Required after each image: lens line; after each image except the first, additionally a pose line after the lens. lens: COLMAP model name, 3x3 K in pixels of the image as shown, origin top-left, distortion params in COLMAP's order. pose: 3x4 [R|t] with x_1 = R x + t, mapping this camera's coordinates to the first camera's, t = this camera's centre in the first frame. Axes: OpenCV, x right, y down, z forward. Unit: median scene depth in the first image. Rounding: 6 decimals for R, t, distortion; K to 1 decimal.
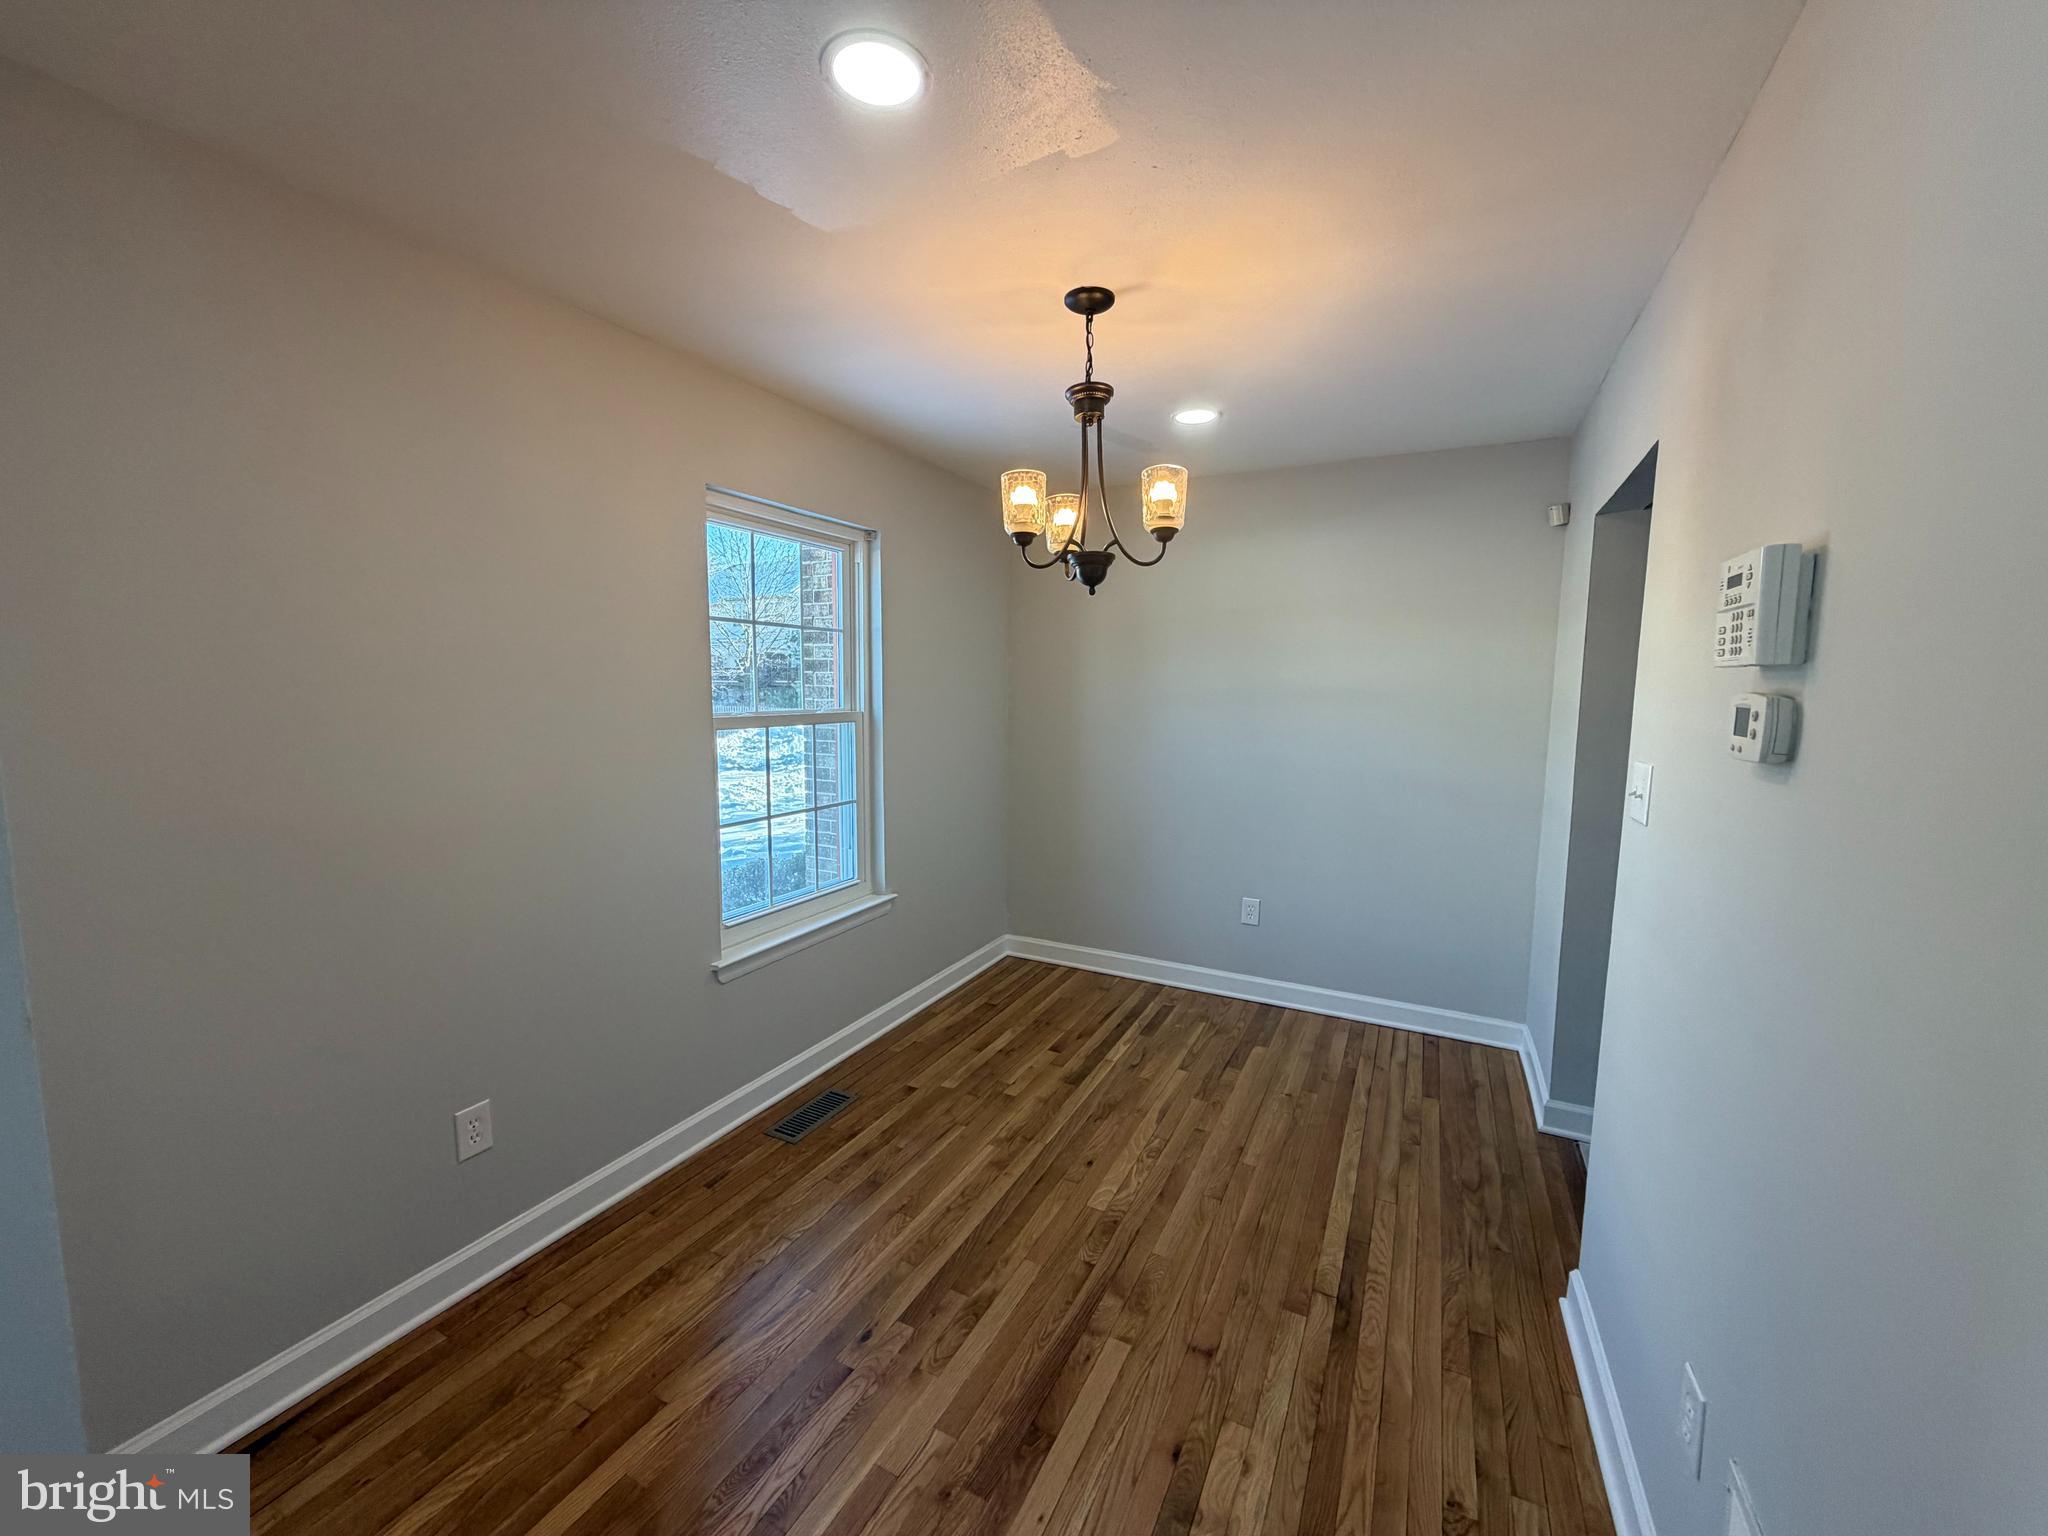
lens RADIAL K [[817.7, 0, 1028.7], [0, 817.7, 777.8], [0, 0, 1]] dist [0.003816, -0.000051]
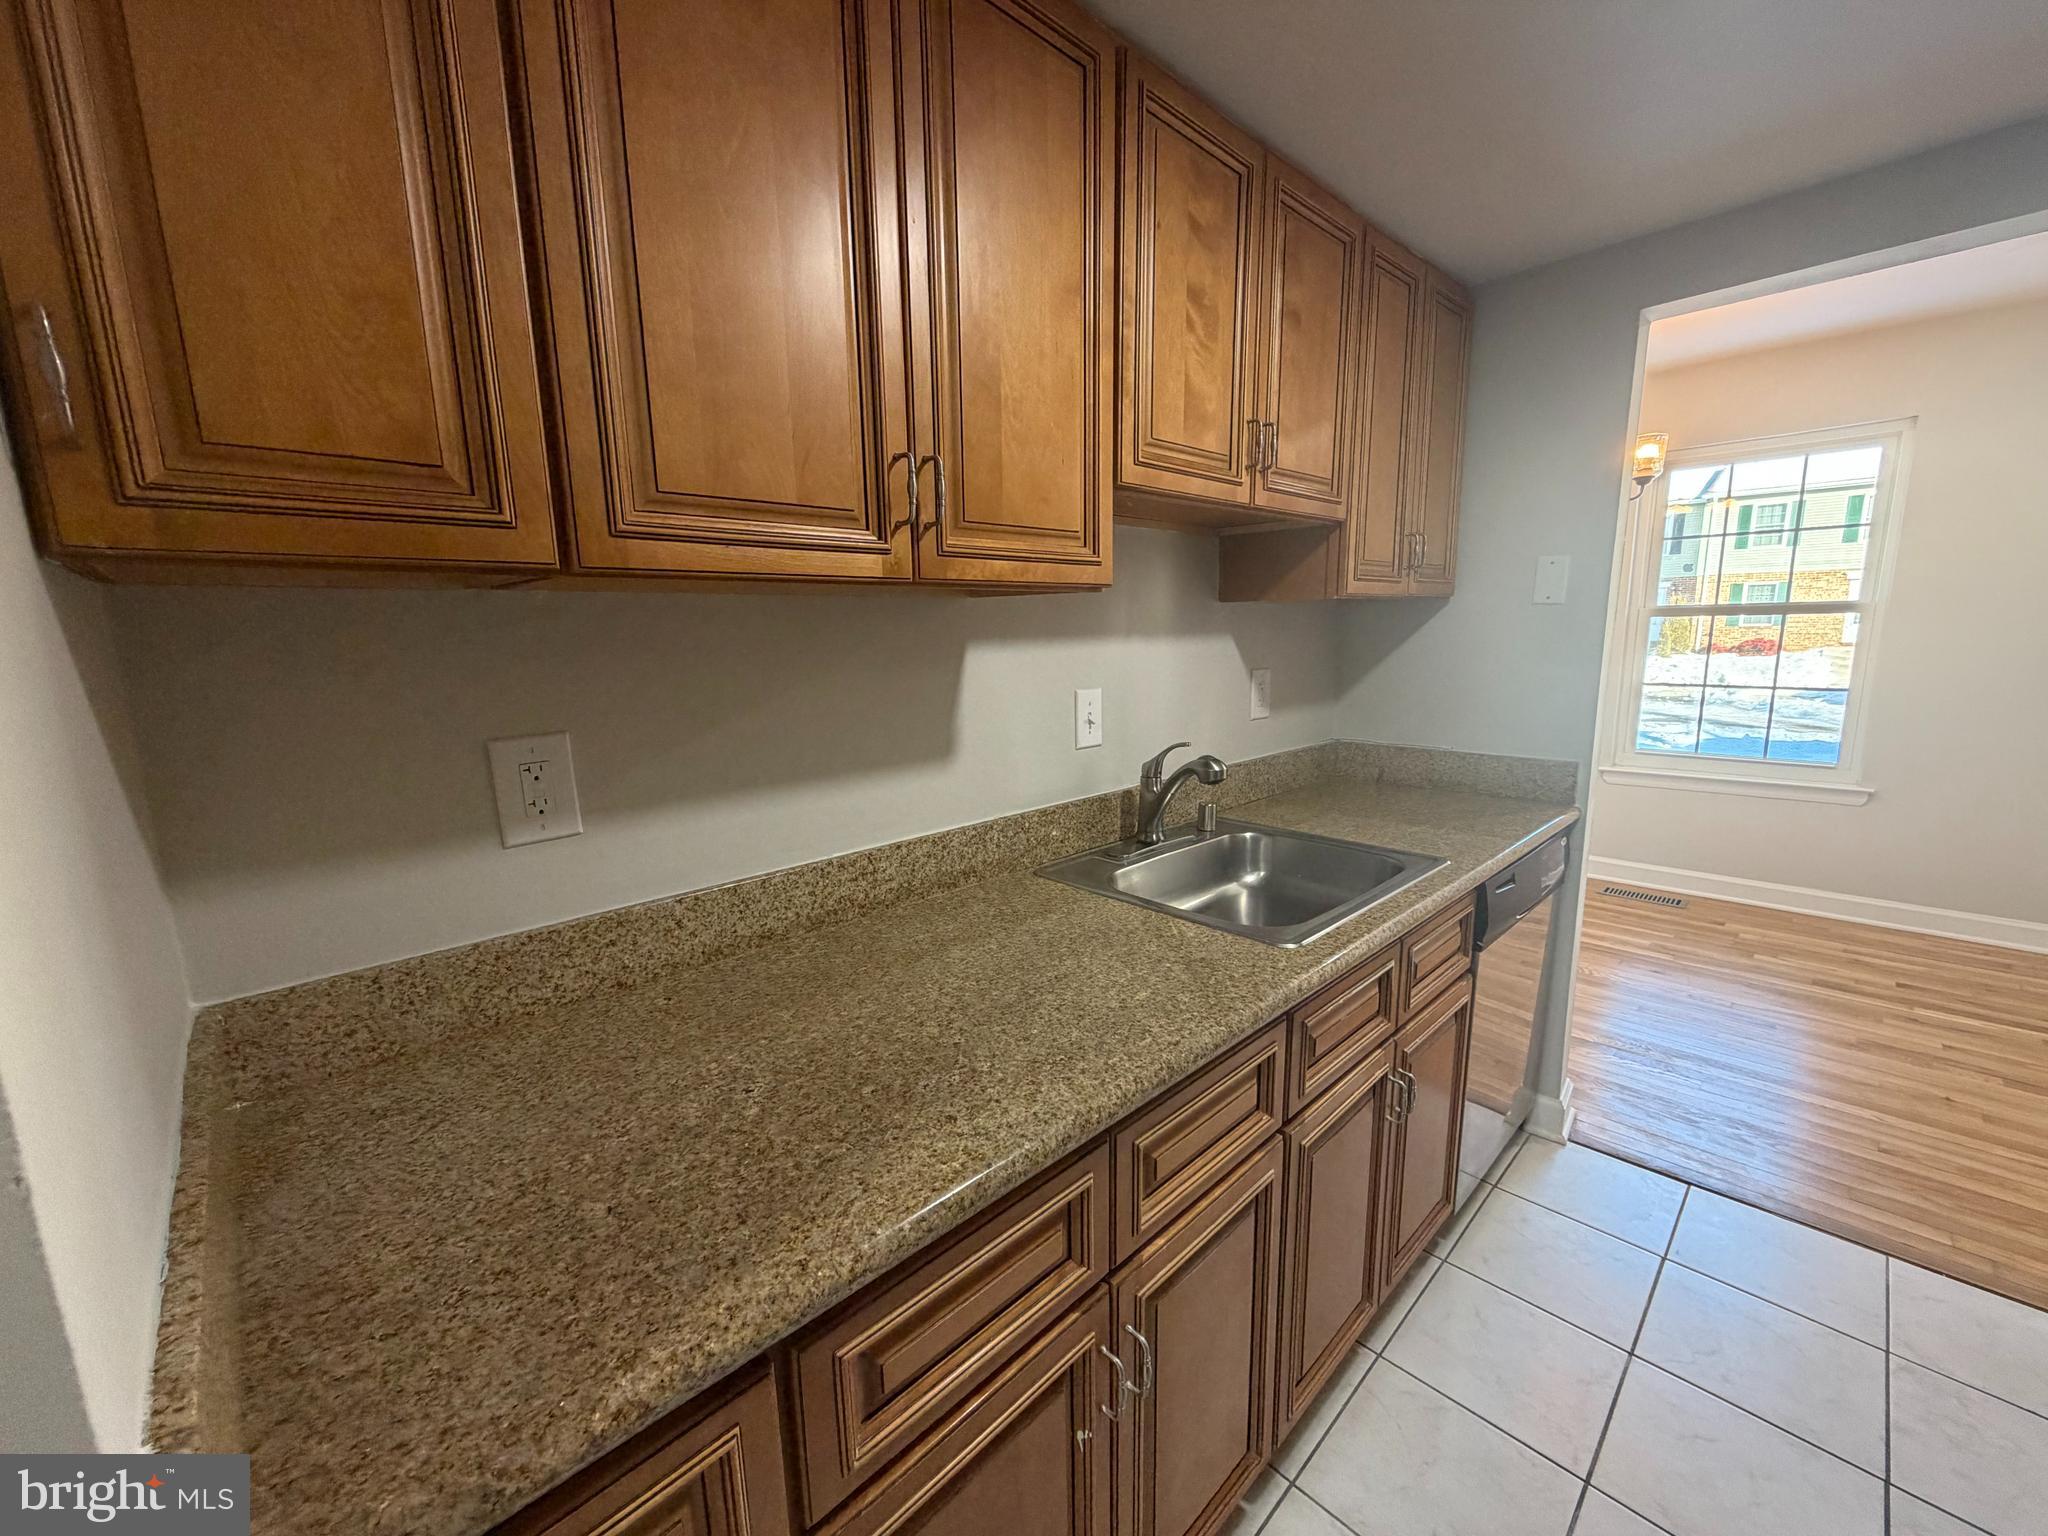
lens RADIAL K [[817.7, 0, 1033.0], [0, 817.7, 775.5], [0, 0, 1]] dist [0.003816, -0.000051]
pose [[-0.327647, 0.174834, -0.928483, 1.640816], [-0.072078, 0.975240, 0.209073, -0.029544], [0.942047, 0.135425, -0.306933, 0.460832]]
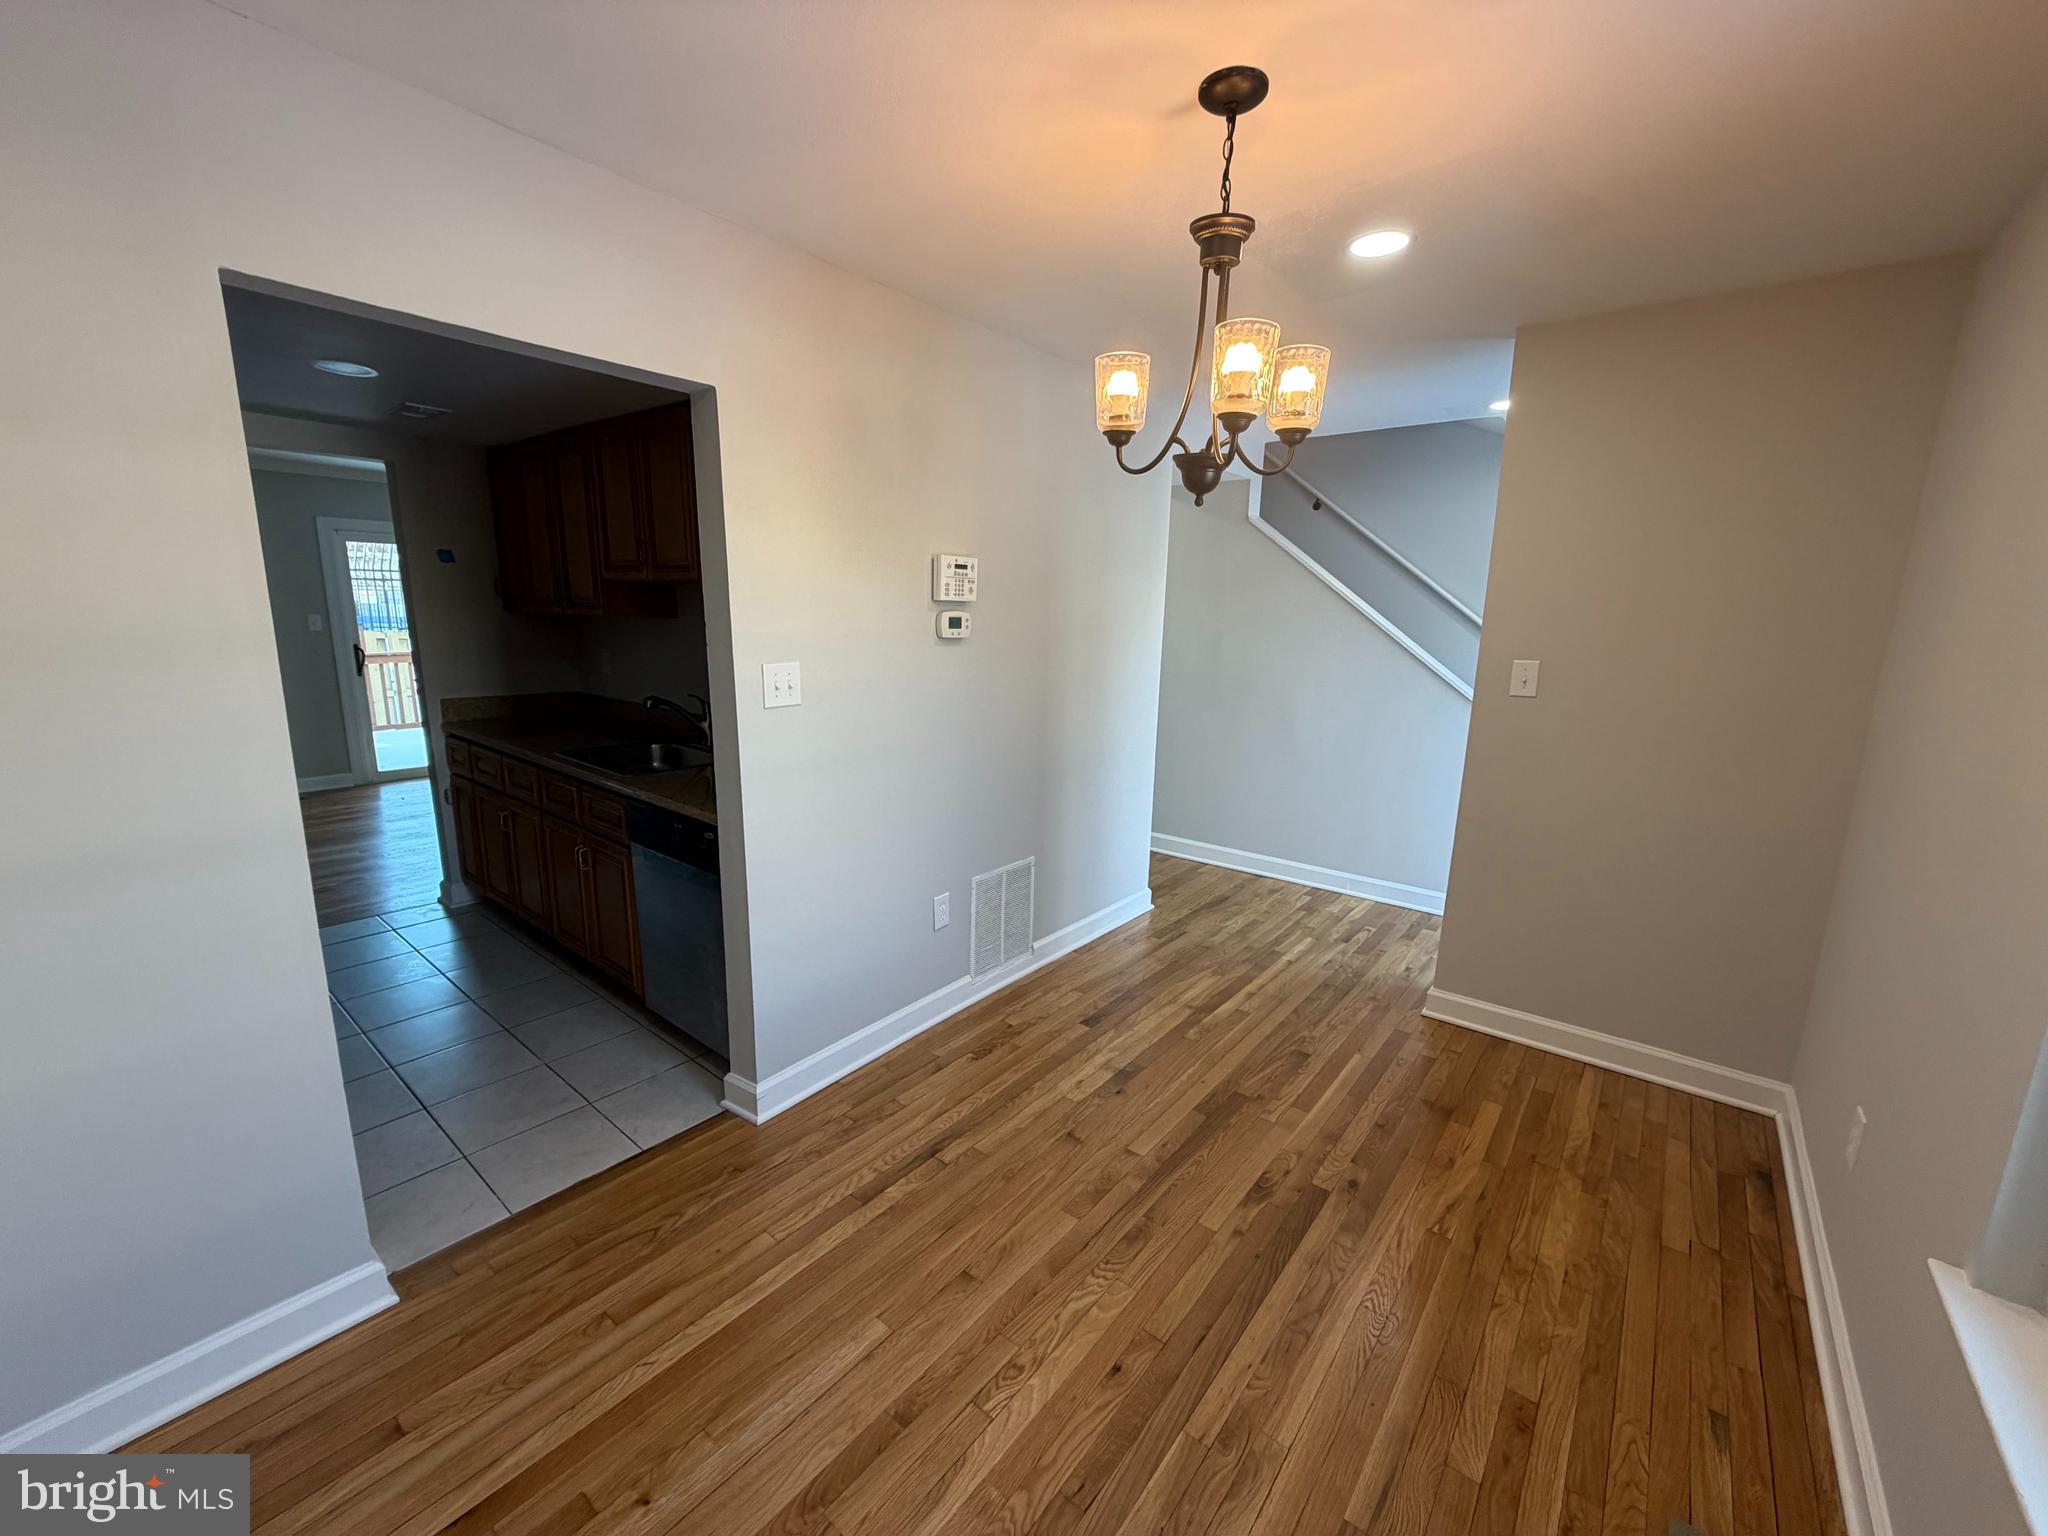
lens RADIAL K [[817.7, 0, 1020.8], [0, 817.7, 771.5], [0, 0, 1]] dist [0.003816, -0.000051]
pose [[-0.976201, -0.067890, 0.205967, 0.051514], [-0.003042, 0.953931, 0.300010, -0.183695], [-0.216846, 0.292244, -0.931435, 1.588994]]
